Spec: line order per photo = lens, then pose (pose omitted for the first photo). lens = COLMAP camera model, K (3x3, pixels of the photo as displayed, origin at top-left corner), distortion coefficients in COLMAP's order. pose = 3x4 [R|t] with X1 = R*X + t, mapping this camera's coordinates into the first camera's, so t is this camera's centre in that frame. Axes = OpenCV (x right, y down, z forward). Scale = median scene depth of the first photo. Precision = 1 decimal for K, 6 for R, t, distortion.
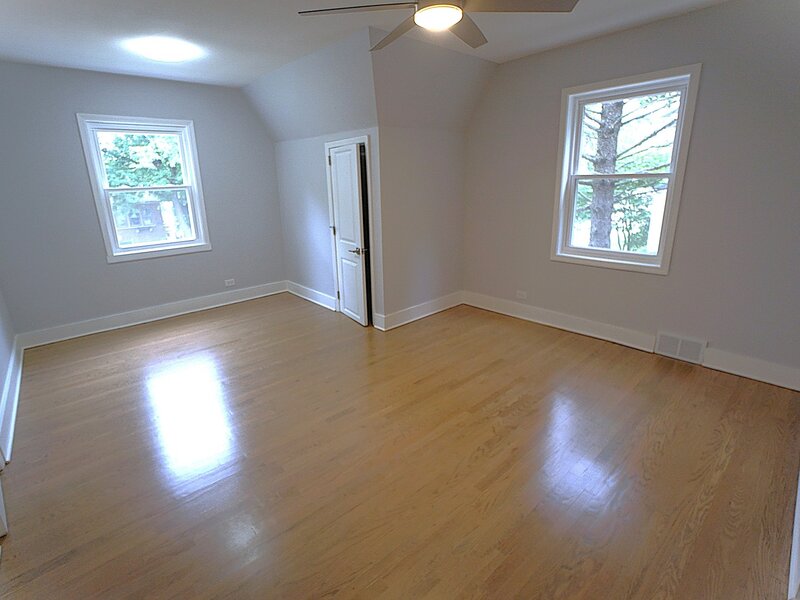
lens RADIAL K [[391.8, 0, 390.9], [0, 391.8, 303.2], [0, 0, 1]] dist [-0.066332, 0.023195]
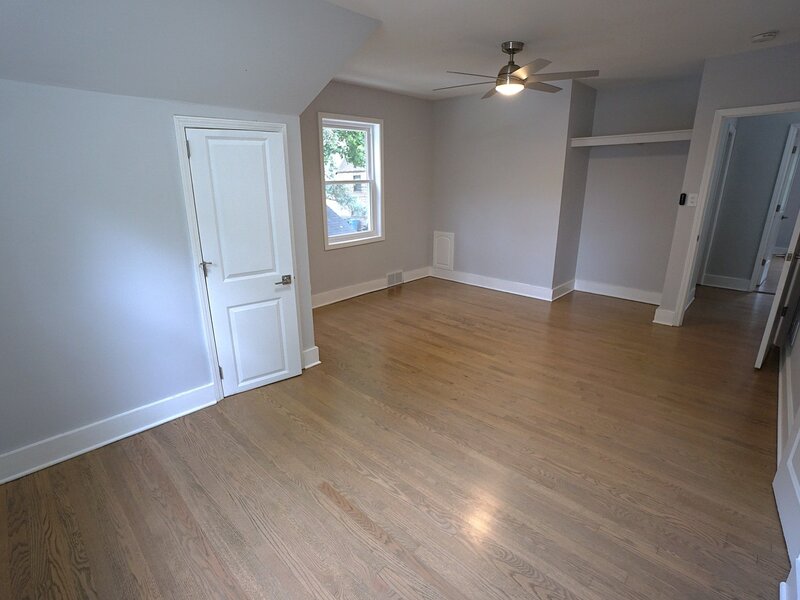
lens RADIAL K [[391.8, 0, 390.9], [0, 391.8, 303.2], [0, 0, 1]] dist [-0.066332, 0.023195]
pose [[-0.059738, -0.276757, 0.959081, -0.817274], [0.314187, 0.906752, 0.281227, -0.240388], [-0.947480, 0.318130, 0.032786, 0.816111]]
